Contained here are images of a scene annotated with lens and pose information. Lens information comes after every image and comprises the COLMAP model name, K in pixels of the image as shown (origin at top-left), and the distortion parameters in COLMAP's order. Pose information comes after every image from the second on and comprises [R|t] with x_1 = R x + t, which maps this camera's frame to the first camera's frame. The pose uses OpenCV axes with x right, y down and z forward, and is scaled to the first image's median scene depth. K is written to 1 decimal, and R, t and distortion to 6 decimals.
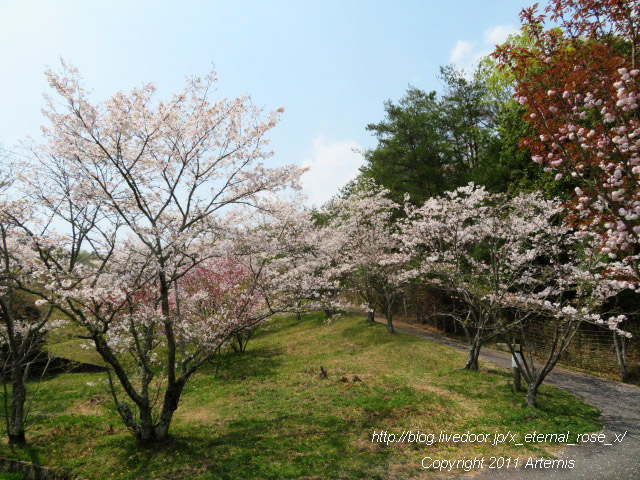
lens RADIAL K [[482.3, 0, 320.0], [0, 482.3, 240.0], [0, 0, 1]] dist [0.099116, -0.155876]
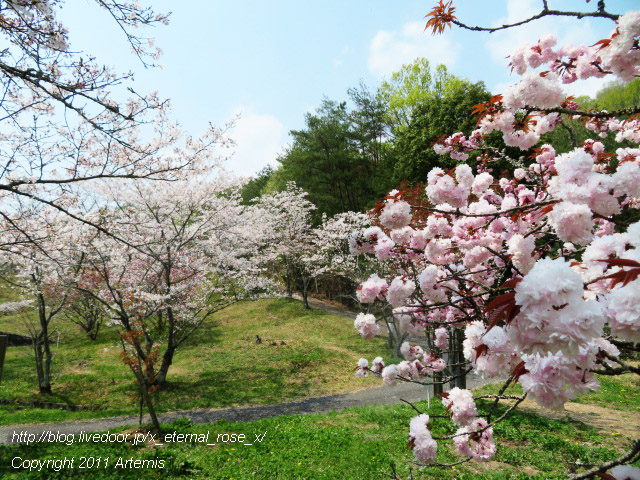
lens RADIAL K [[482.3, 0, 320.0], [0, 482.3, 240.0], [0, 0, 1]] dist [0.099116, -0.155876]
pose [[0.982746, 0.018724, 0.184010, -0.078893], [-0.029822, 0.997887, 0.057729, -0.088445], [-0.182540, -0.062221, 0.981228, -0.347891]]
